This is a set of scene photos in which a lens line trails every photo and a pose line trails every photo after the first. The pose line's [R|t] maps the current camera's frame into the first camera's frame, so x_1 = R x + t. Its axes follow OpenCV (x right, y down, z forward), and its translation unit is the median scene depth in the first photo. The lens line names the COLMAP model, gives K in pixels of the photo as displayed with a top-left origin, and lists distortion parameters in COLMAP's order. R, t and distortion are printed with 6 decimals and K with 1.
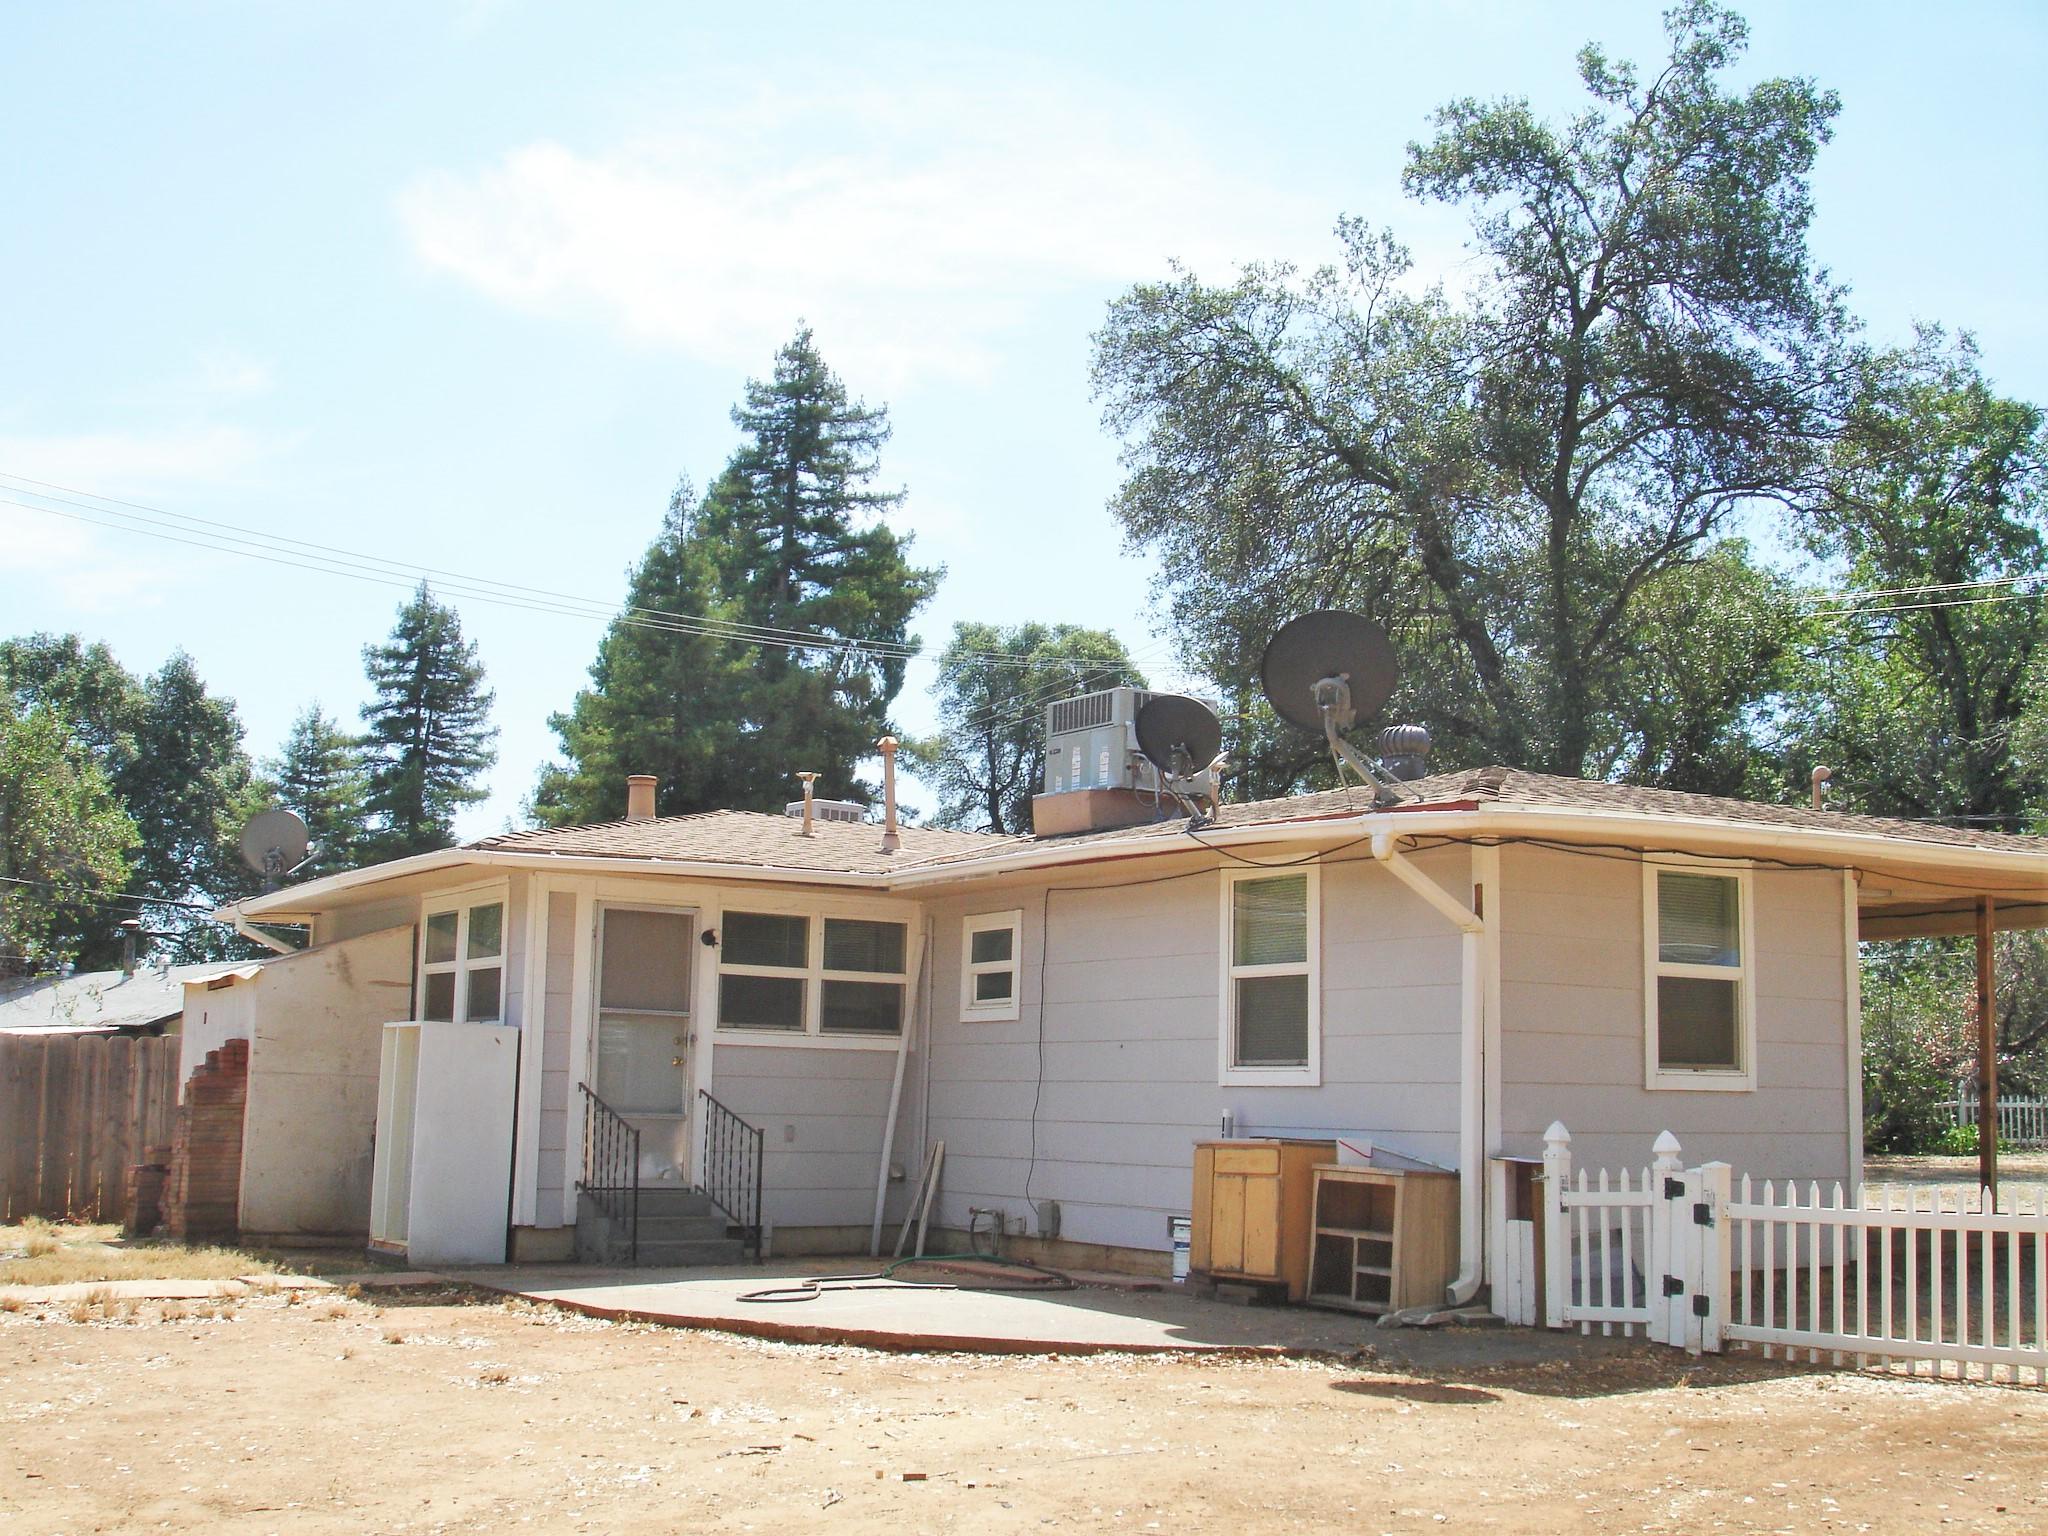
lens RADIAL K [[2272.7, 0, 1024.0], [0, 2272.7, 768.0], [0, 0, 1]] dist [-0.076704, -0.106474]
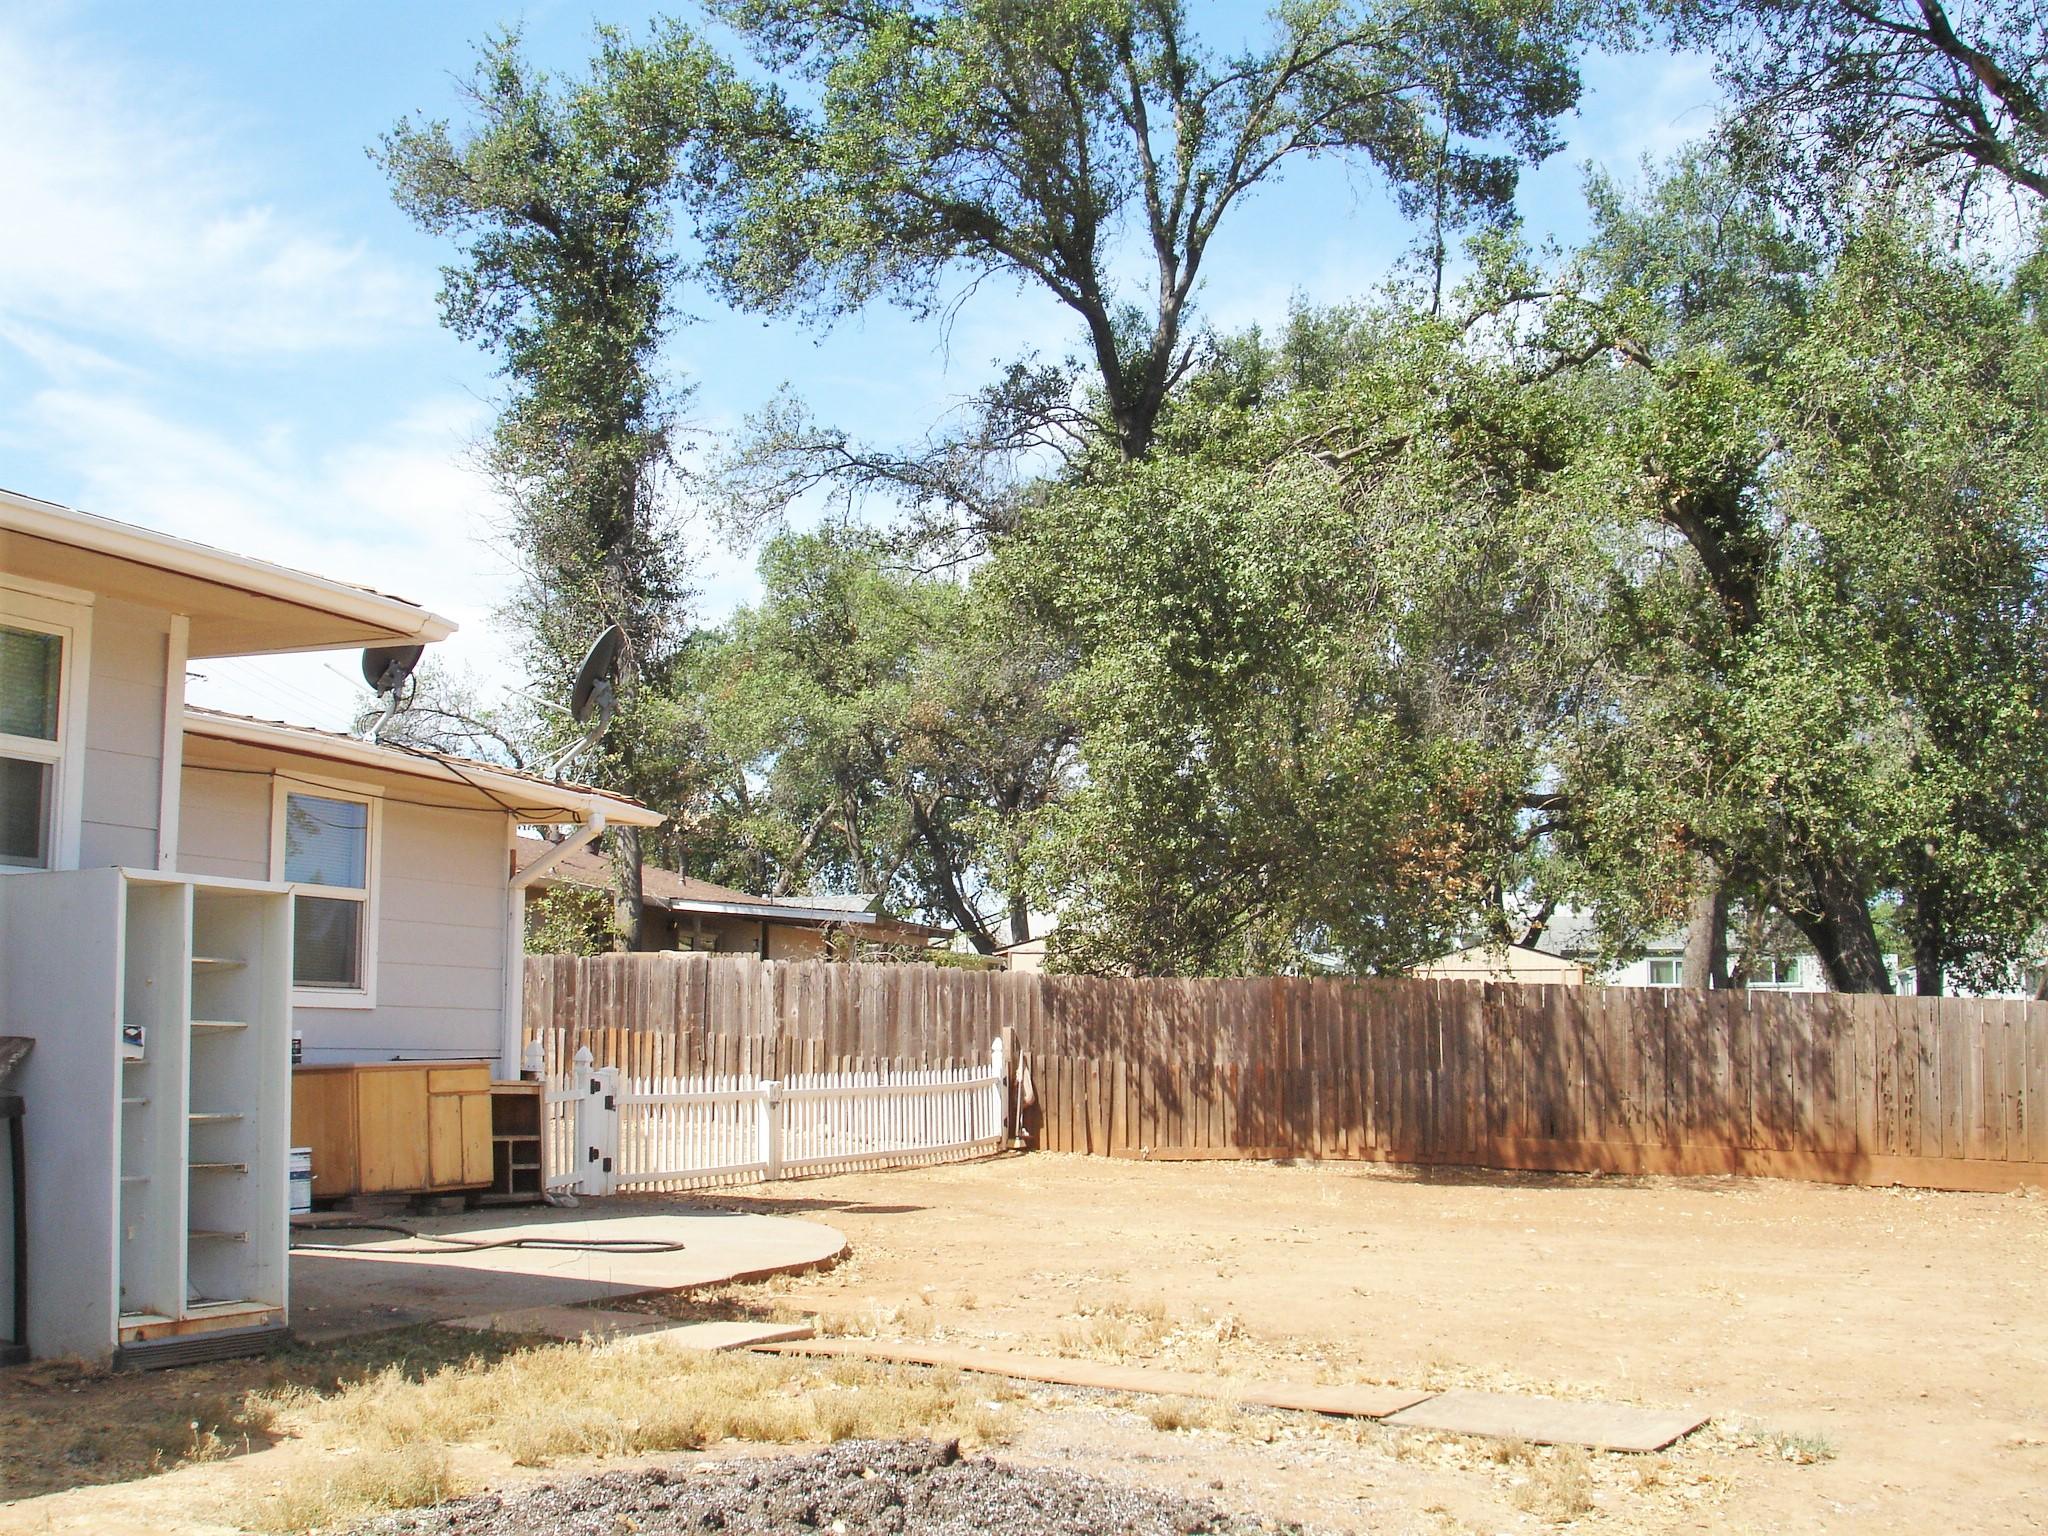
lens RADIAL K [[2272.7, 0, 1024.0], [0, 2272.7, 768.0], [0, 0, 1]] dist [-0.076704, -0.106474]
pose [[-0.491744, 0.071722, 0.867781, -1.028015], [-0.161511, 0.971795, -0.171842, 0.179500], [-0.855630, -0.224658, -0.466290, 1.375272]]
